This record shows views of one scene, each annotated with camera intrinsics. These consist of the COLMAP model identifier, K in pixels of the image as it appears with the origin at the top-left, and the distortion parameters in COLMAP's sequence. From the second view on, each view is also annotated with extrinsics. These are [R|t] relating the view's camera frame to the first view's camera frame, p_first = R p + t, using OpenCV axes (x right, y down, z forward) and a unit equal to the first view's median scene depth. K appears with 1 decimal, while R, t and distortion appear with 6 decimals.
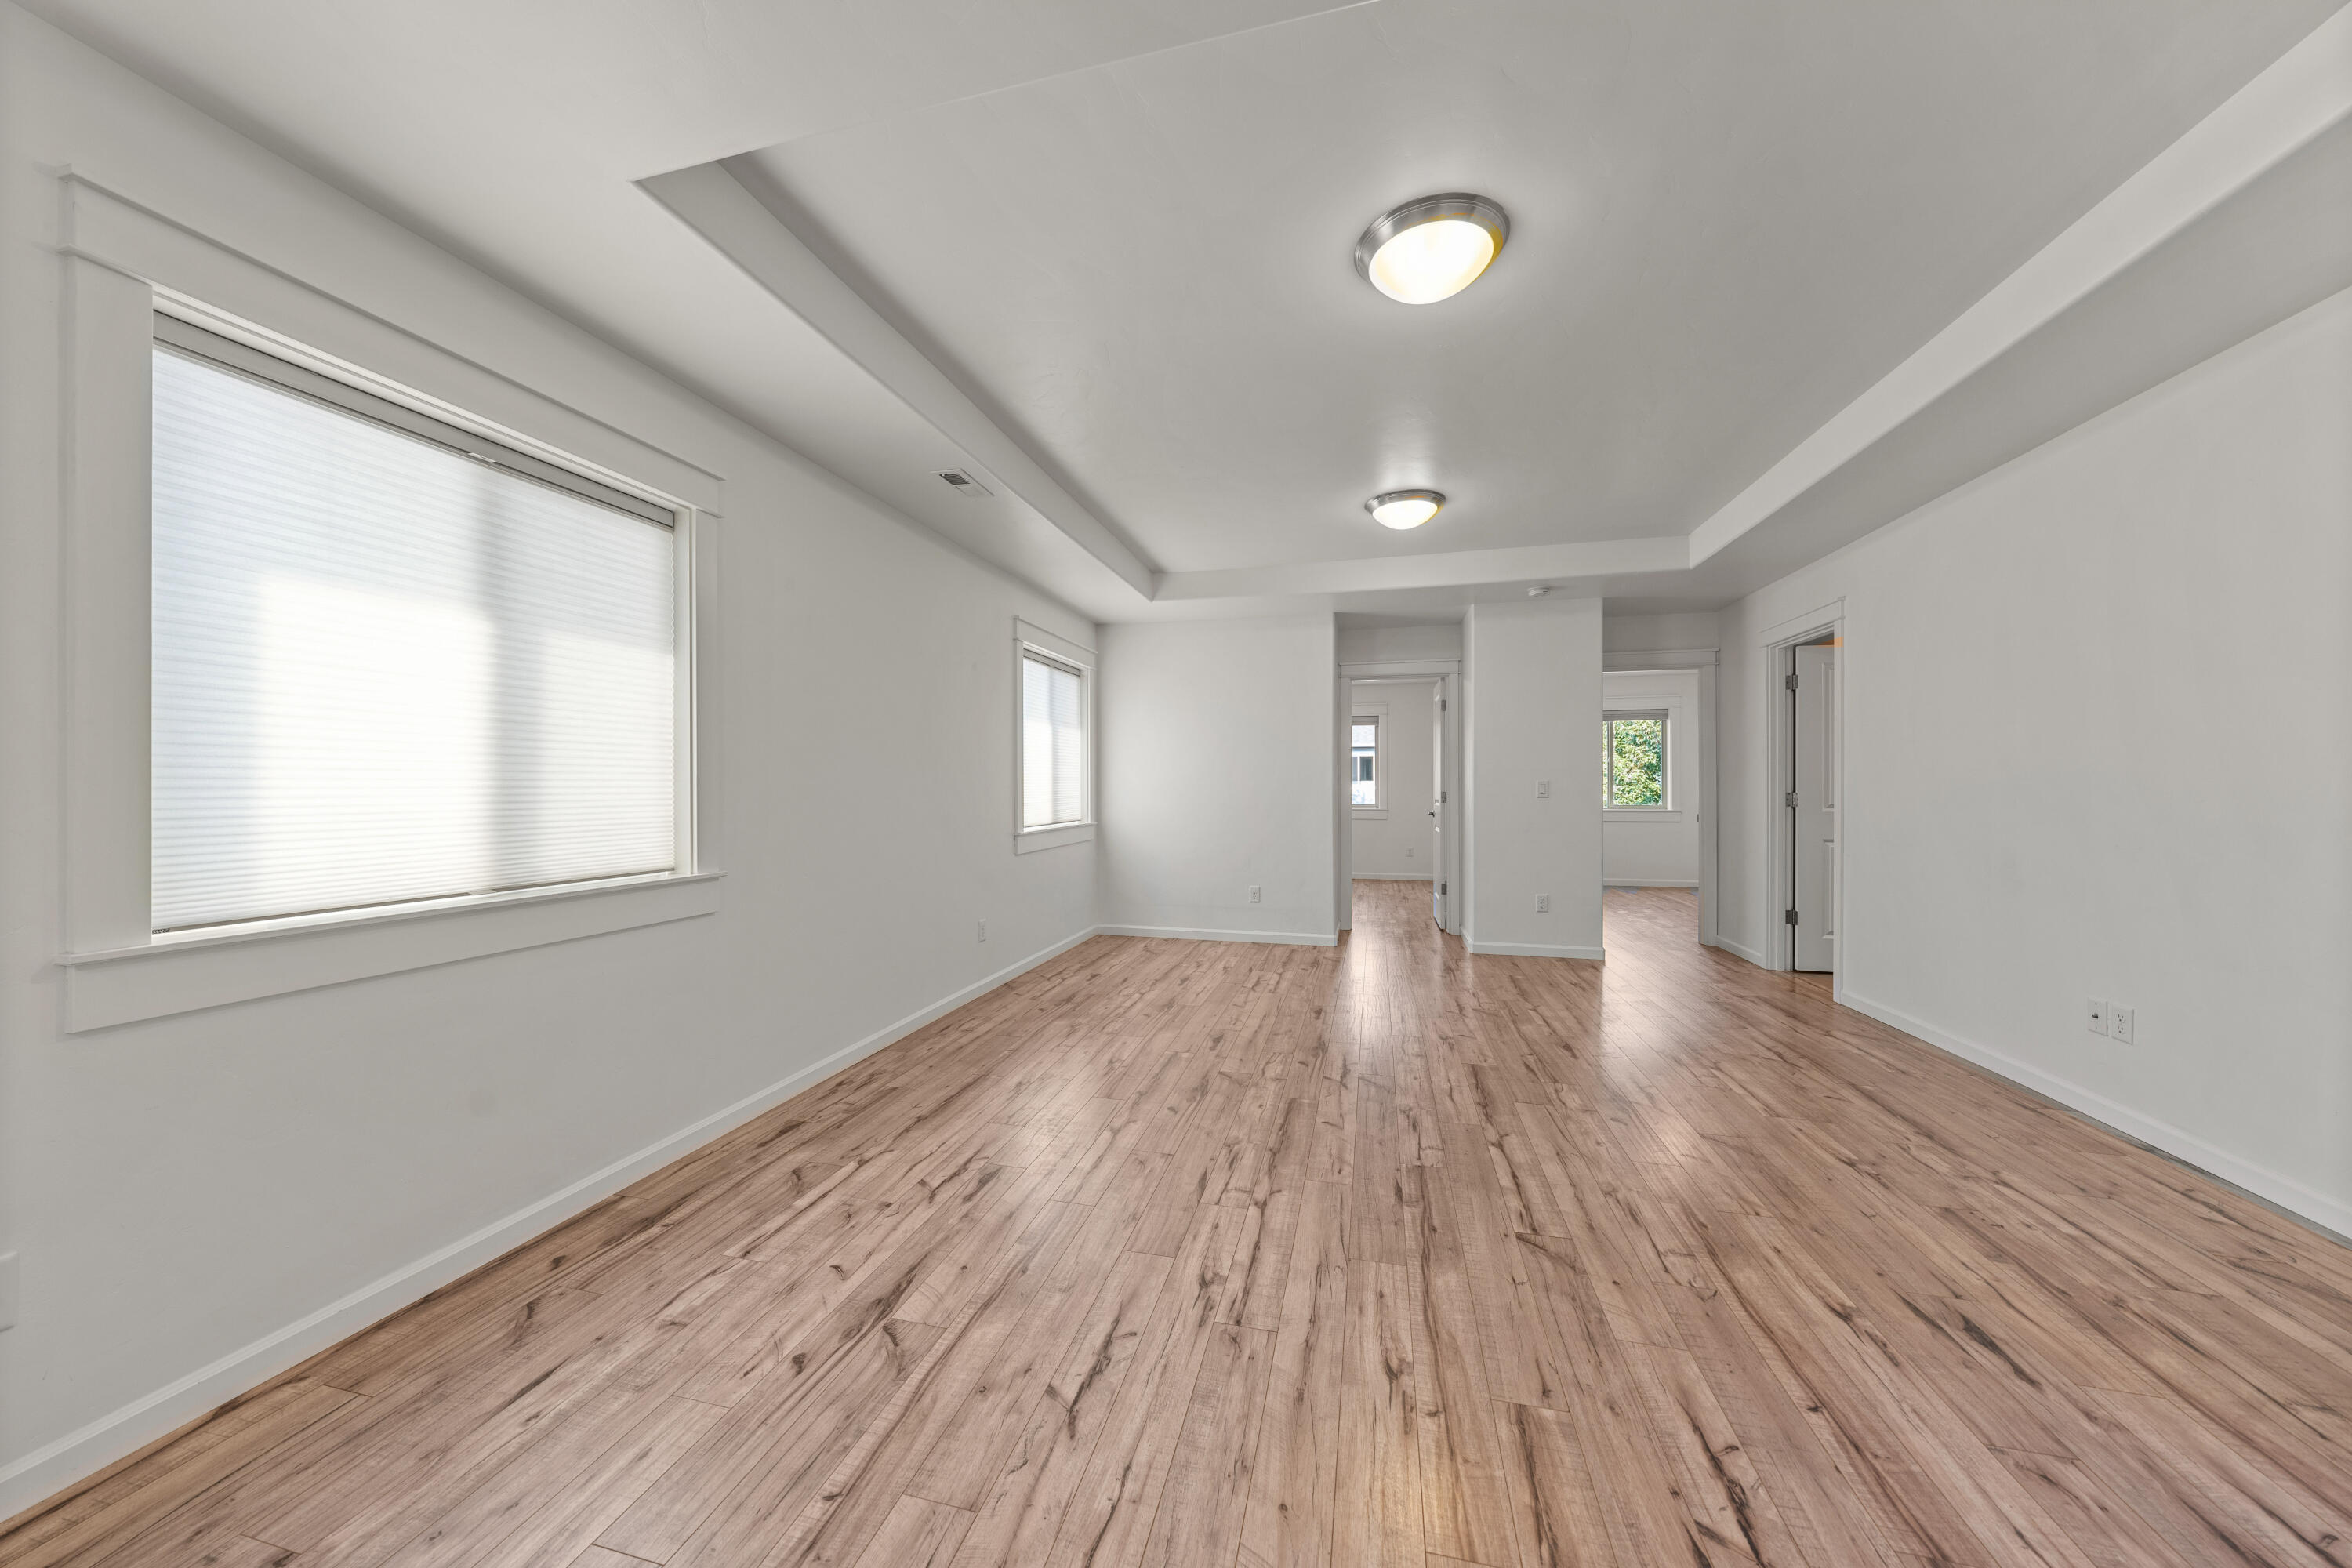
lens RADIAL K [[799.5, 0, 1166.8], [0, 799.5, 782.3], [0, 0, 1]] dist [-0.011372, 0.001002]
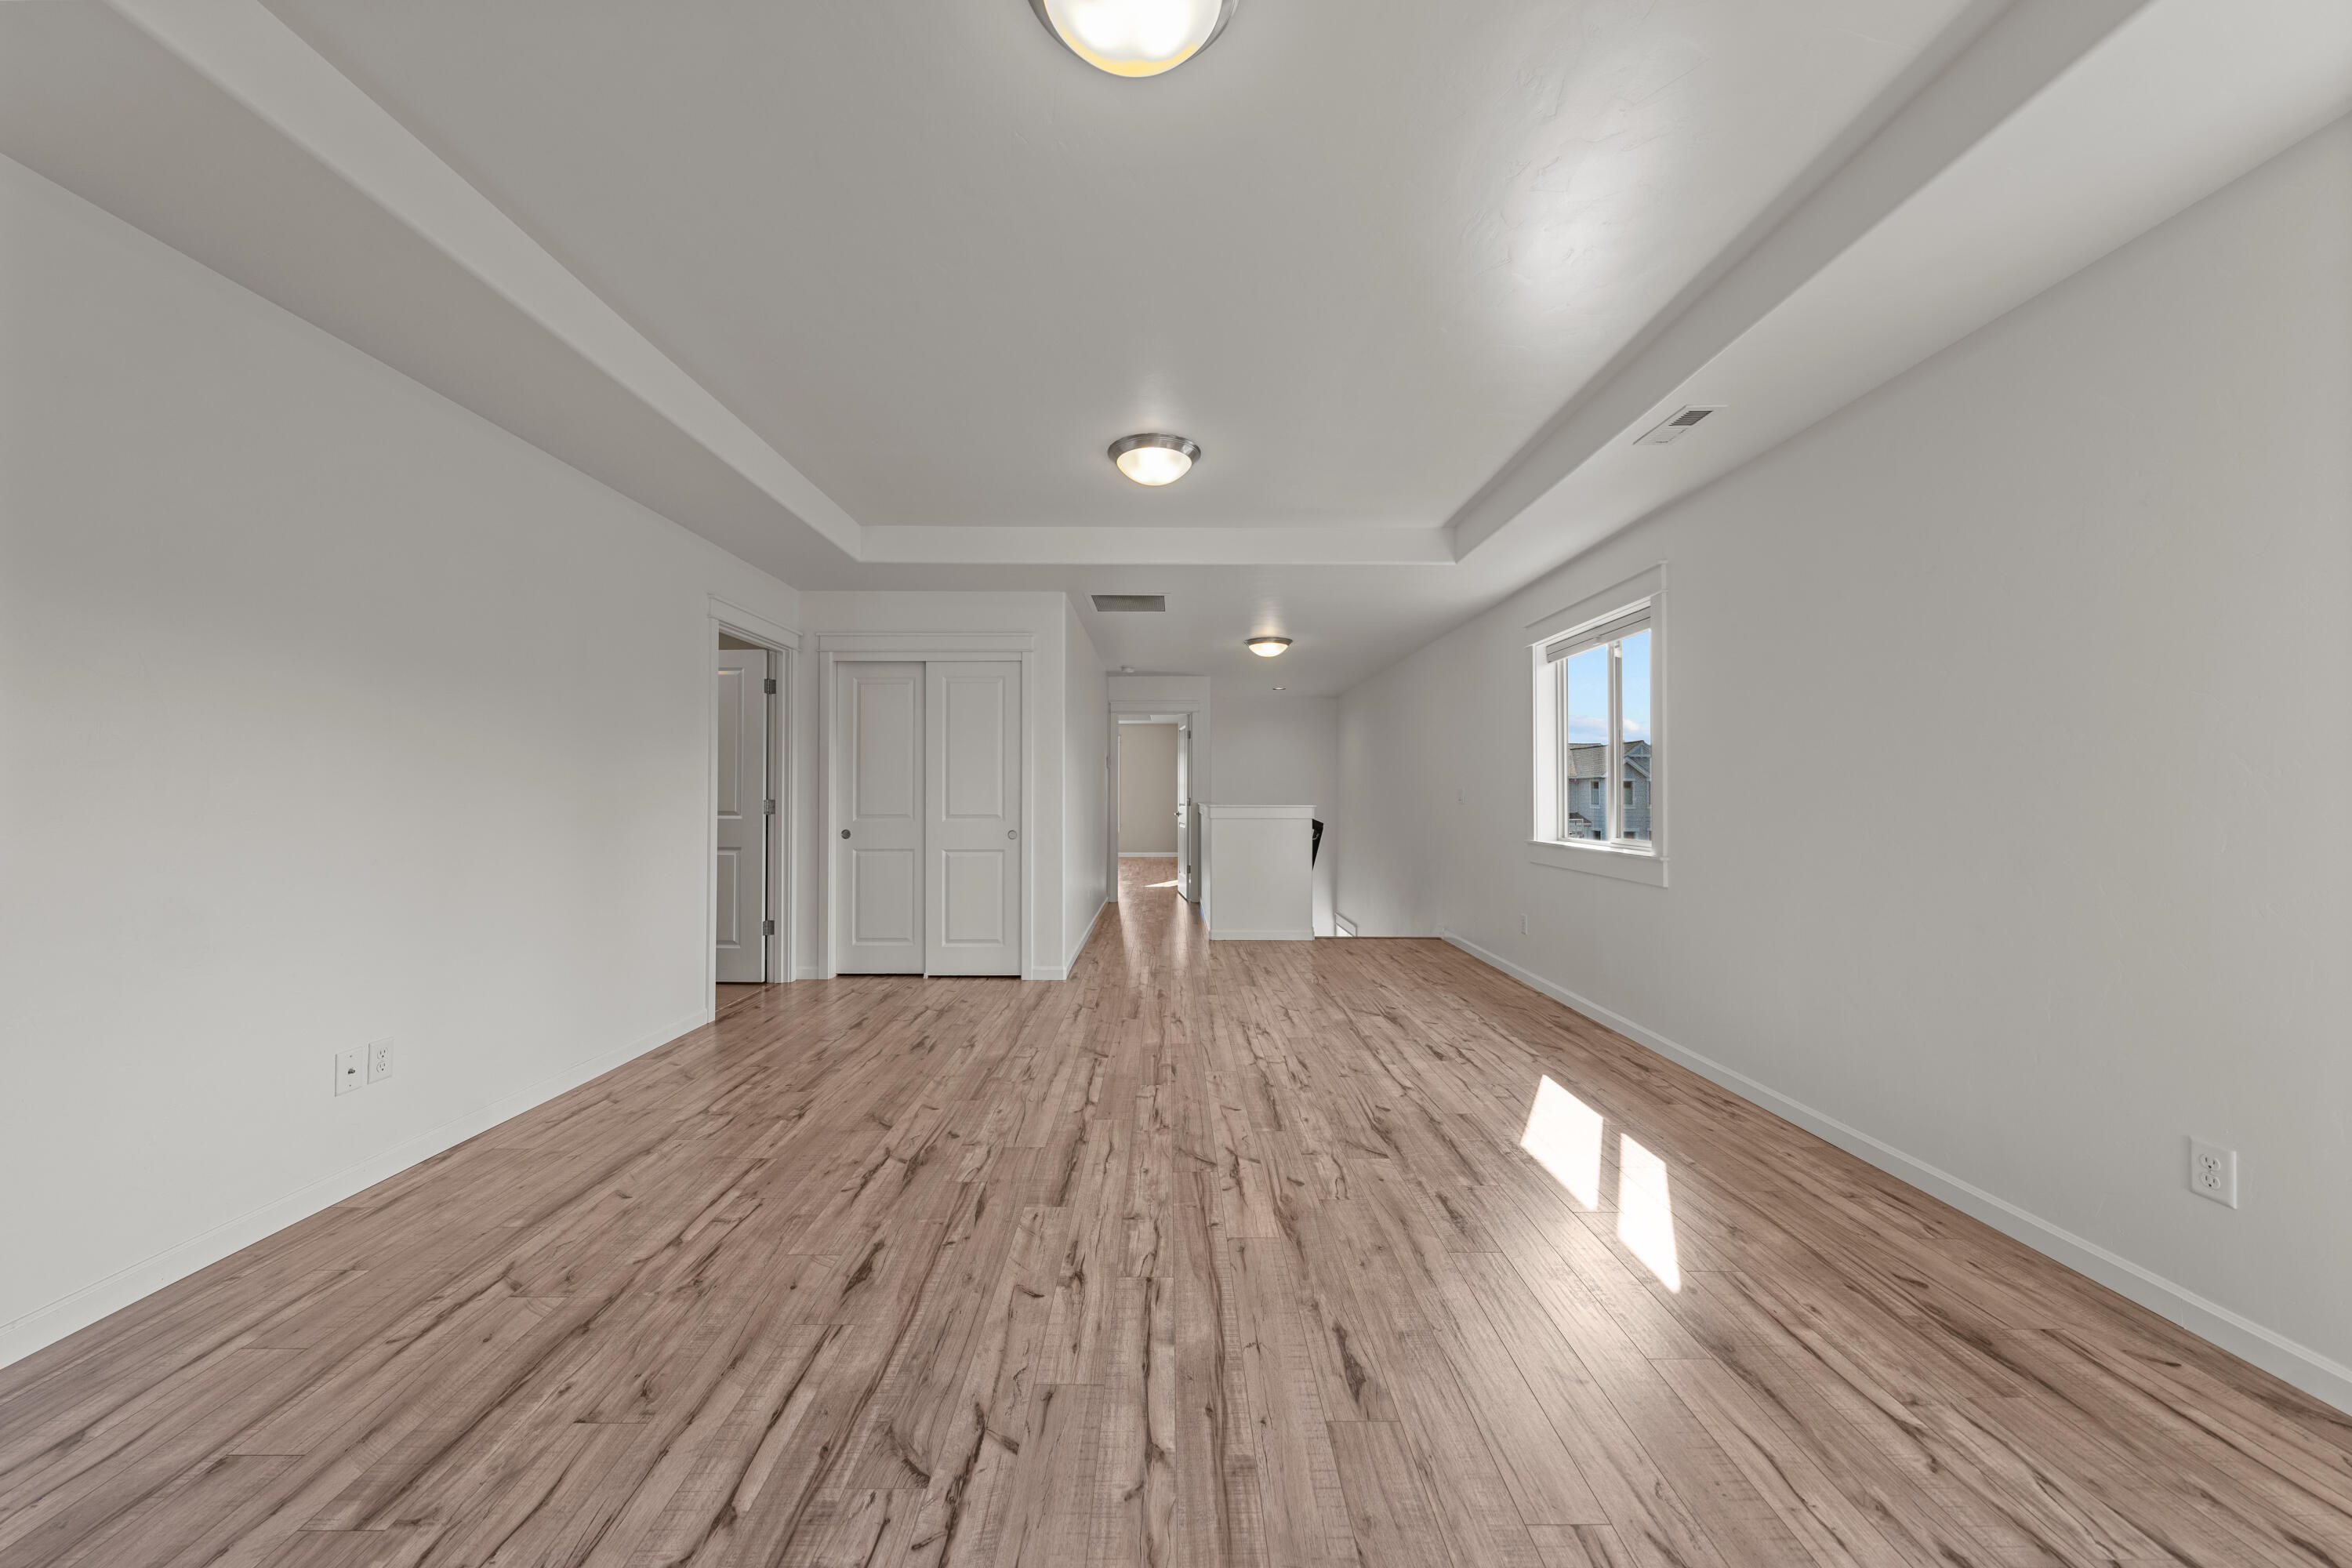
lens RADIAL K [[799.5, 0, 1170.7], [0, 799.5, 793.0], [0, 0, 1]] dist [-0.011372, 0.001002]
pose [[-0.966867, -0.000162, -0.255280, 0.603625], [0.001597, 0.999976, -0.006684, 0.012926], [0.255275, -0.006870, -0.966844, 2.178010]]
